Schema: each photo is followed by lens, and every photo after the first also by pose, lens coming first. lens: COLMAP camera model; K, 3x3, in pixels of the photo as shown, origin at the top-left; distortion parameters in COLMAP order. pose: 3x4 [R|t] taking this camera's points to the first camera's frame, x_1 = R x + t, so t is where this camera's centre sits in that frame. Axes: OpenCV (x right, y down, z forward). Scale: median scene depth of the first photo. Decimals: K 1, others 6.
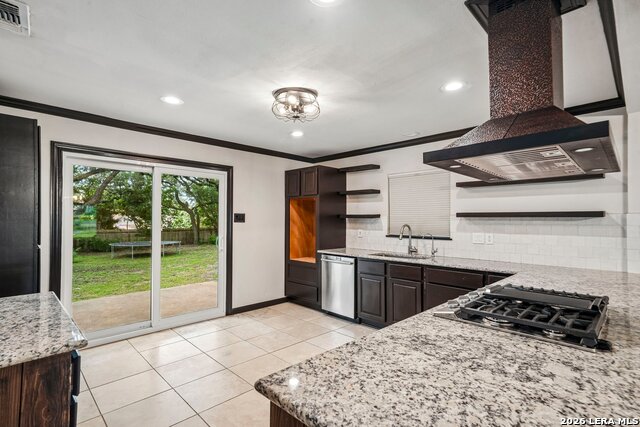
lens RADIAL K [[305.2, 0, 317.3], [0, 305.2, 217.2], [0, 0, 1]] dist [0.012820, 0.002564]
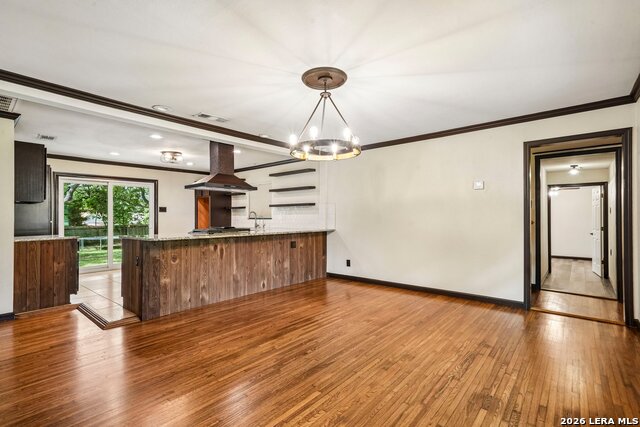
lens RADIAL K [[305.2, 0, 320.0], [0, 305.2, 215.7], [0, 0, 1]] dist [0.012820, 0.002564]
pose [[0.997158, -0.014943, 0.073842, 0.556475], [0.014336, 0.999859, 0.008746, 0.038450], [-0.073962, -0.007662, 0.997232, -0.880188]]
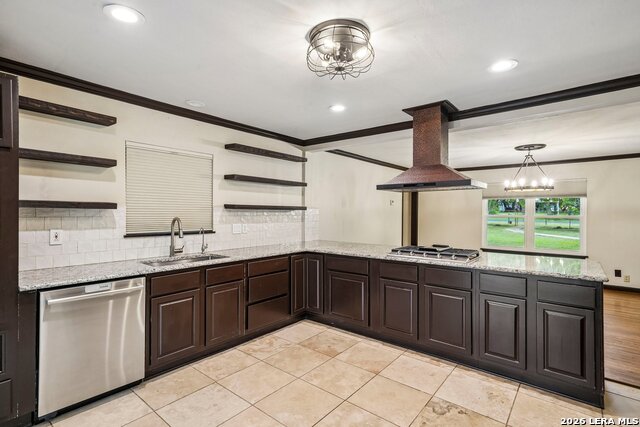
lens RADIAL K [[305.2, 0, 324.5], [0, 305.2, 213.6], [0, 0, 1]] dist [0.012820, 0.002564]
pose [[-0.097297, -0.010841, 0.995196, -0.497340], [-0.014460, 0.999851, 0.009478, 0.000901], [-0.995150, -0.013469, -0.097440, 0.701978]]
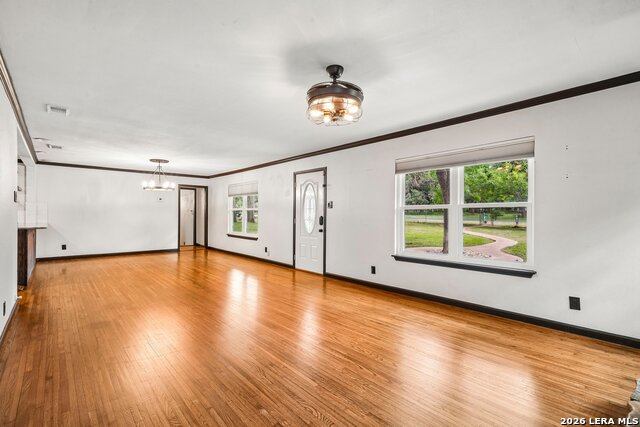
lens RADIAL K [[305.2, 0, 320.6], [0, 305.2, 209.5], [0, 0, 1]] dist [0.012820, 0.002564]
pose [[0.068594, 0.004105, 0.997636, -1.102297], [-0.014447, 0.999891, -0.003121, 0.011665], [-0.997540, -0.014199, 0.068646, -1.262530]]
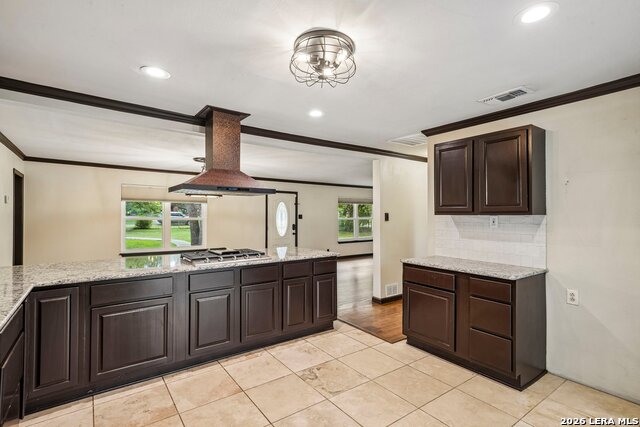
lens RADIAL K [[305.2, 0, 315.4], [0, 305.2, 212.6], [0, 0, 1]] dist [0.012820, 0.002564]
pose [[-0.987245, -0.013802, 0.158607, -0.101739], [-0.017865, 0.999547, -0.024220, 0.006915], [-0.158201, -0.026744, -0.987045, 1.100662]]
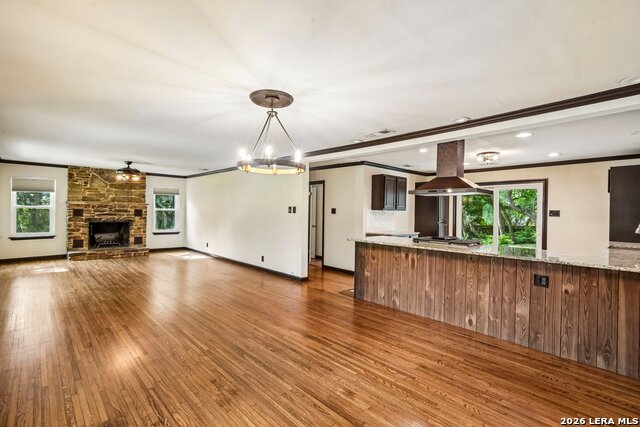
lens RADIAL K [[305.2, 0, 321.1], [0, 305.2, 213.5], [0, 0, 1]] dist [0.012820, 0.002564]
pose [[-0.034184, -0.001178, -0.999415, 1.341752], [-0.002180, 0.999997, -0.001104, 0.007293], [0.999413, 0.002141, -0.034186, -0.048864]]
